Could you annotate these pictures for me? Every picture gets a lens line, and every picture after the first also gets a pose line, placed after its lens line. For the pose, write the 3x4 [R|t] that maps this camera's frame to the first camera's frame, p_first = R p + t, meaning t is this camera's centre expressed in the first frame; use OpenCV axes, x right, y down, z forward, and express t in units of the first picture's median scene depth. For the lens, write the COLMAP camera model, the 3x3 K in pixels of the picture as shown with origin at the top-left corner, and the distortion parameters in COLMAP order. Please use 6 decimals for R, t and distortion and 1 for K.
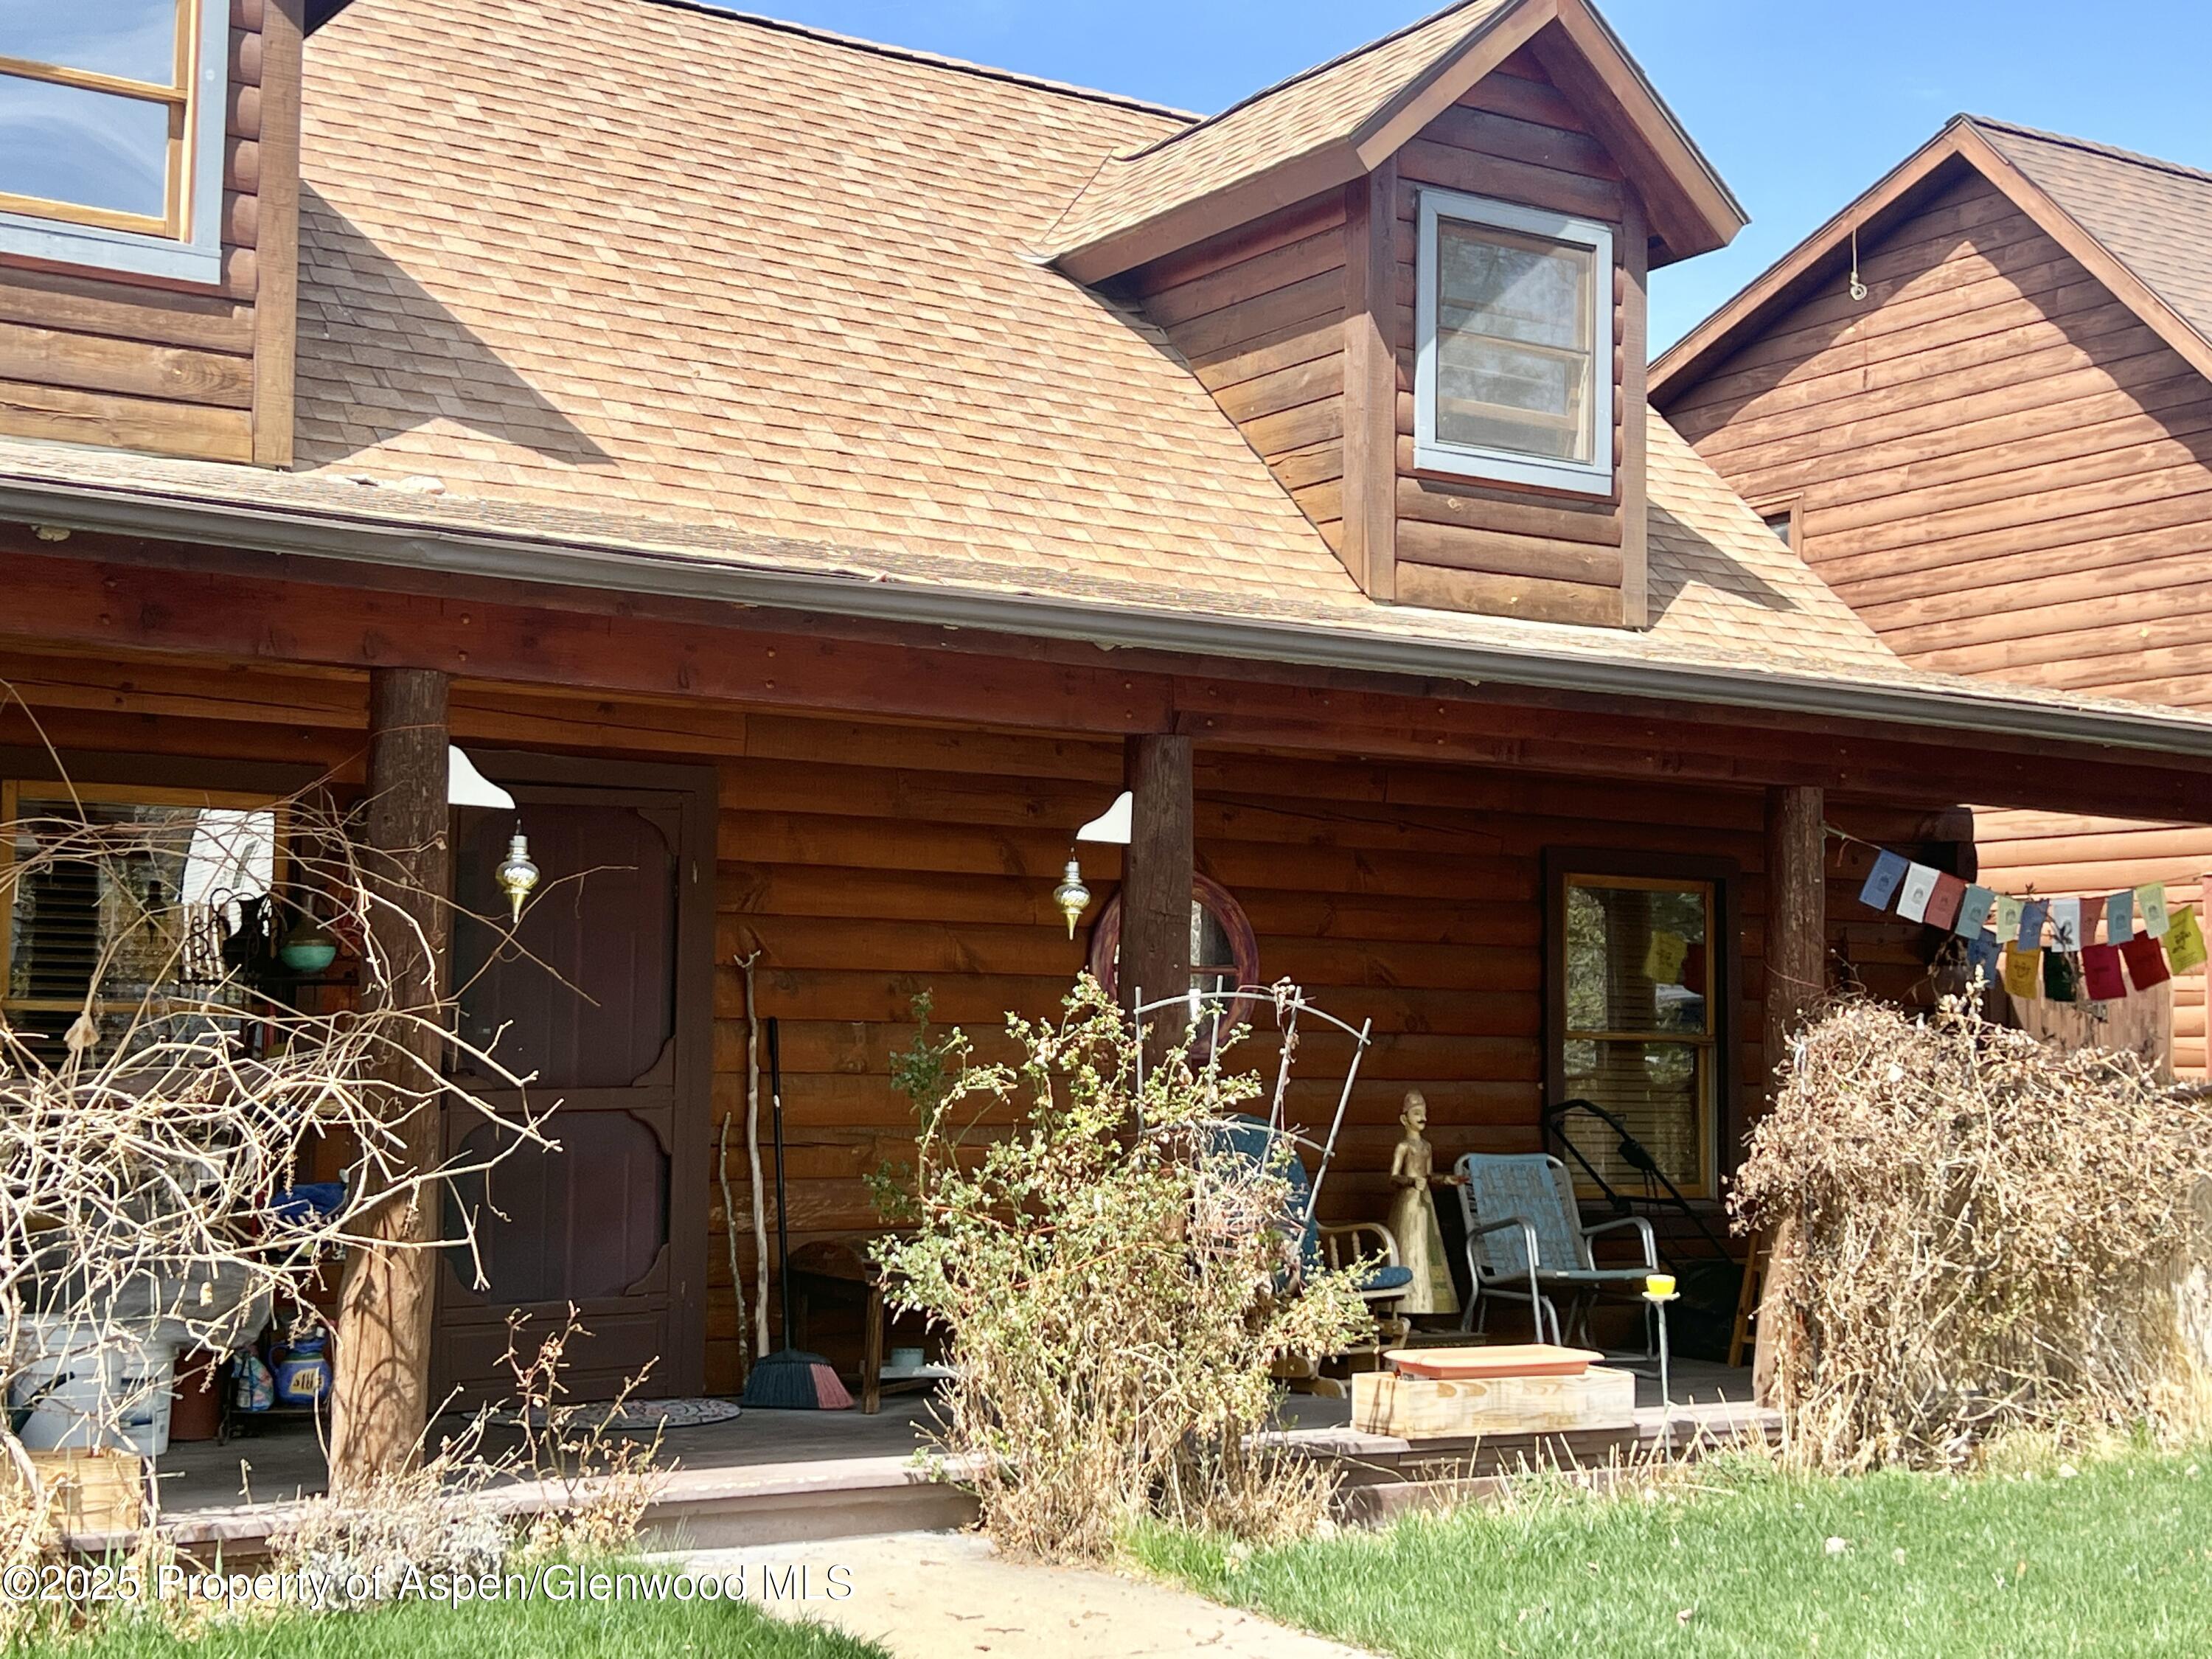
lens RADIAL K [[3033.4, 0, 1106.2], [0, 3033.4, 822.6], [0, 0, 1]] dist [0.321134, 0.000000]
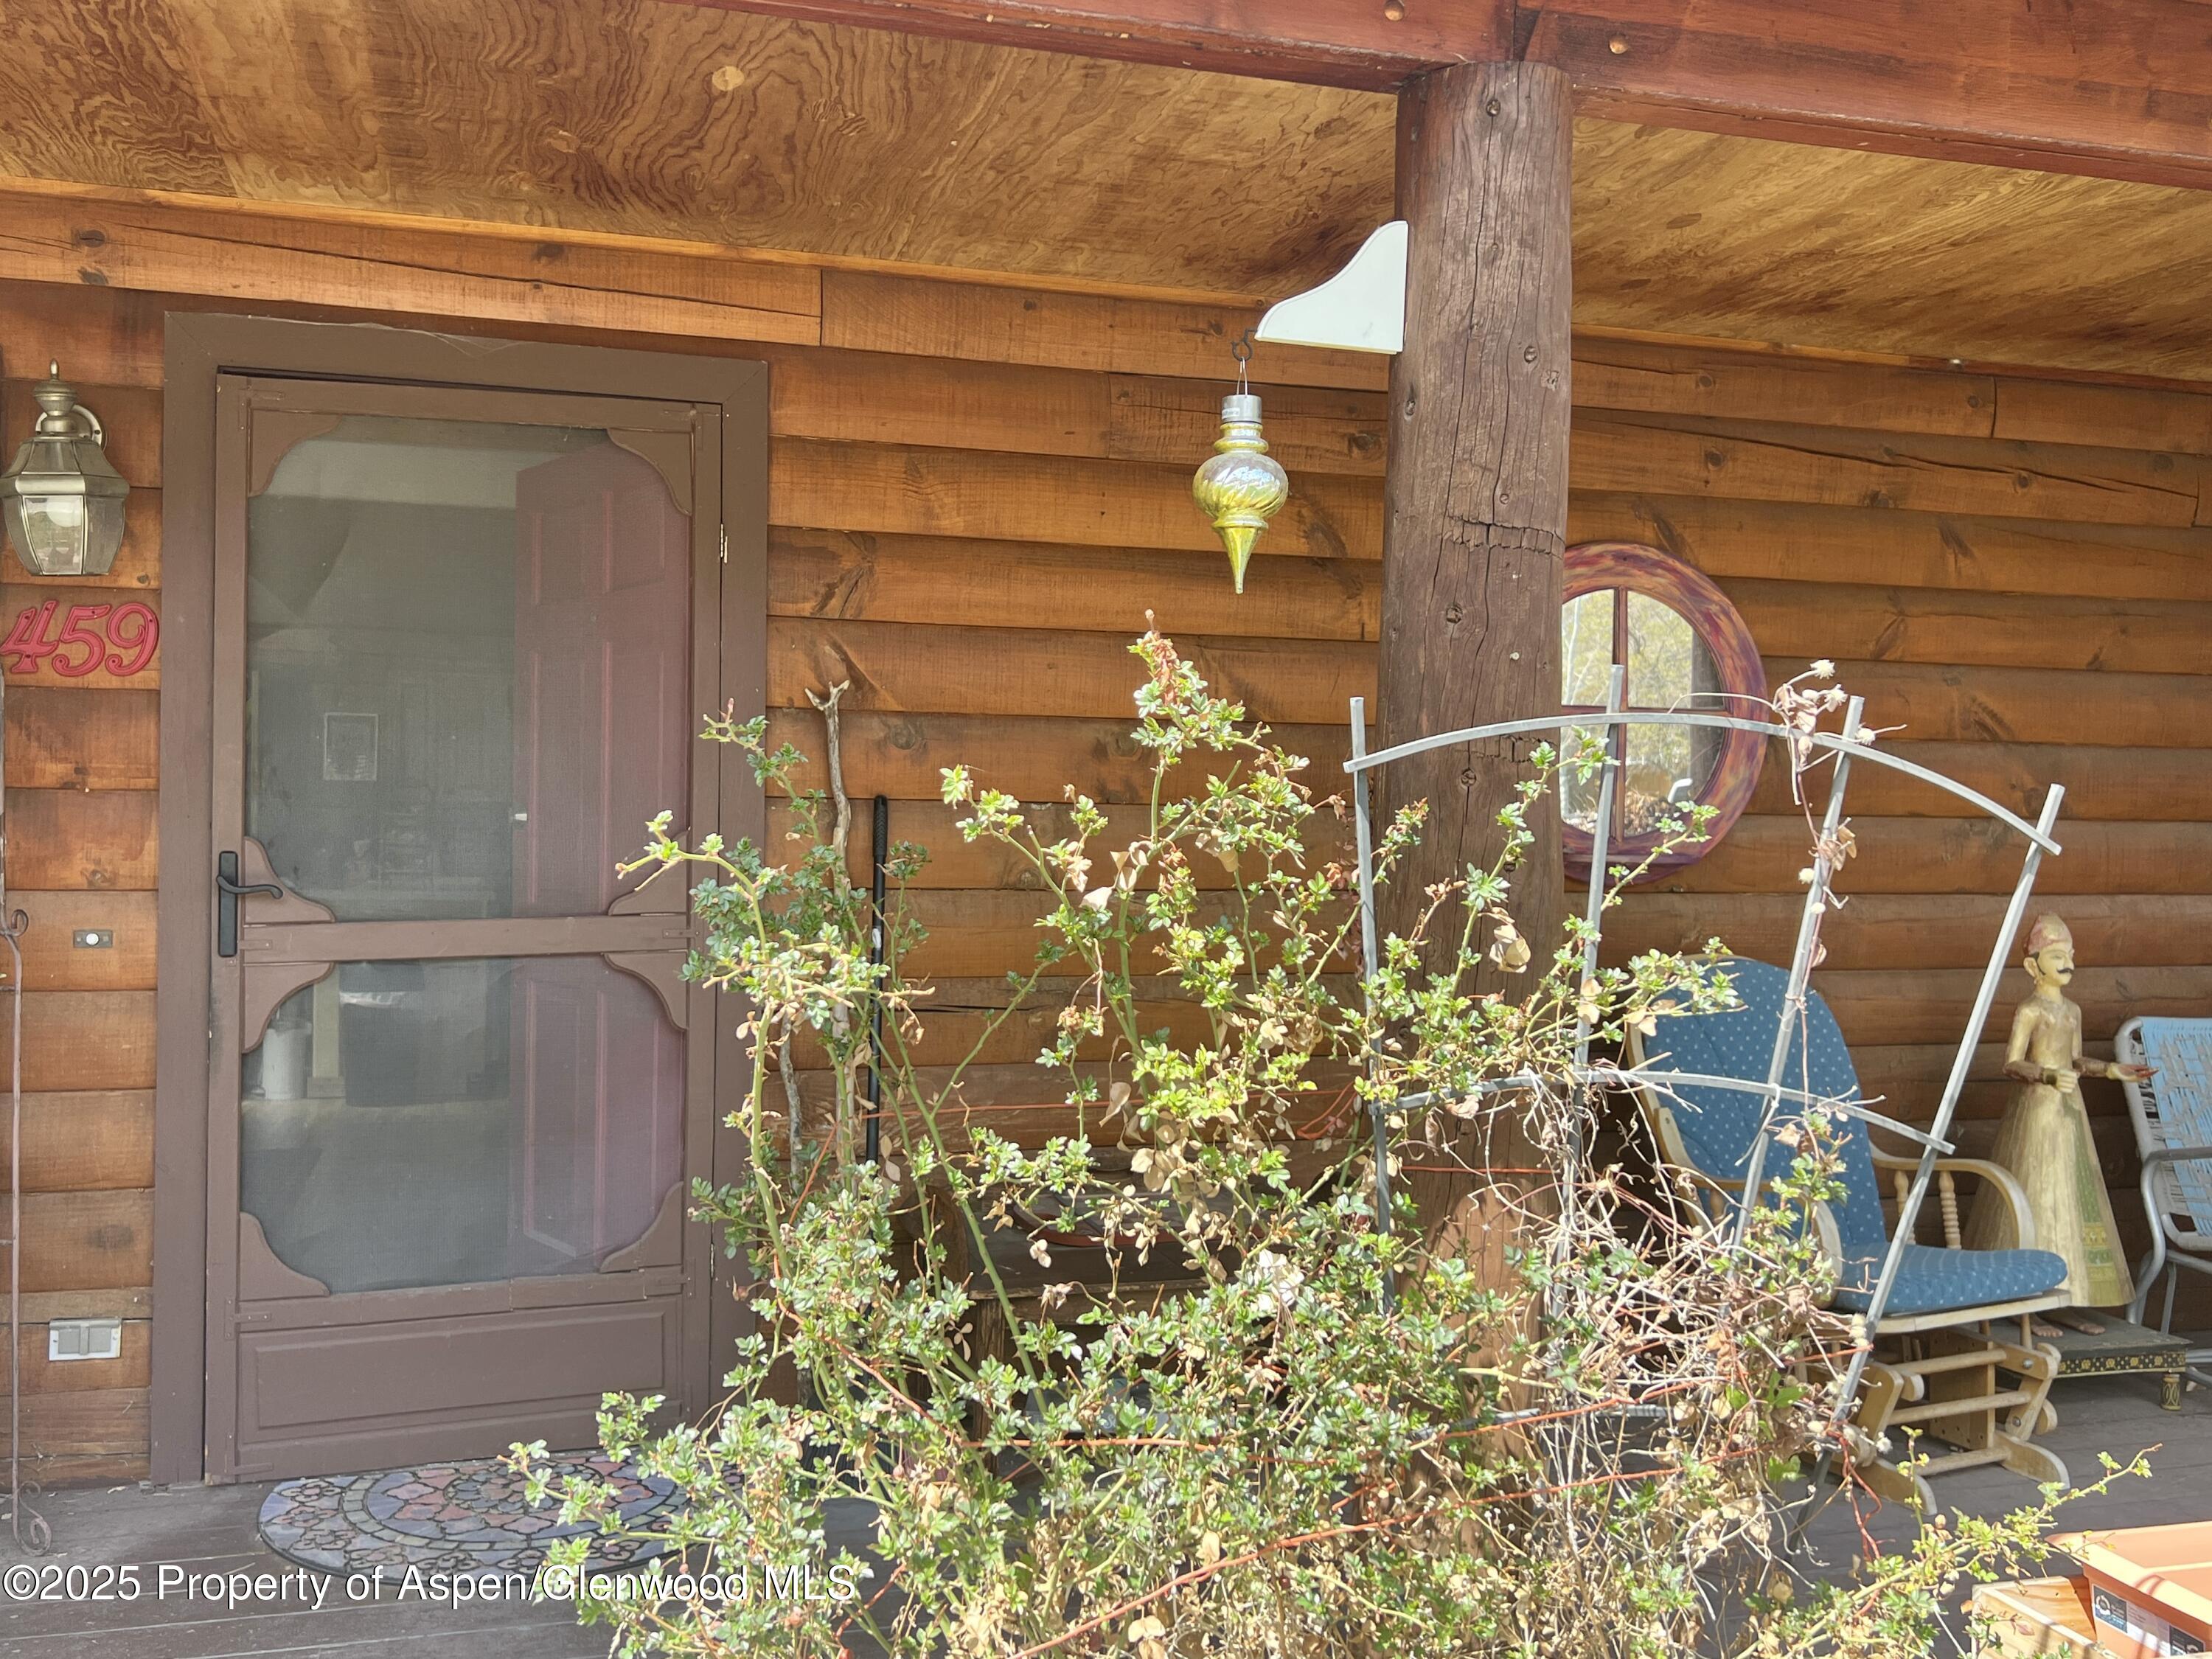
lens RADIAL K [[1914.1, 0, 1100.7], [0, 1914.1, 832.5], [0, 0, 1]] dist [0.026588, -0.024771]
pose [[0.956204, -0.000651, -0.292700, 0.039155], [0.023332, 0.996985, 0.074005, 0.045122], [0.291770, -0.077593, 0.953336, 0.666662]]
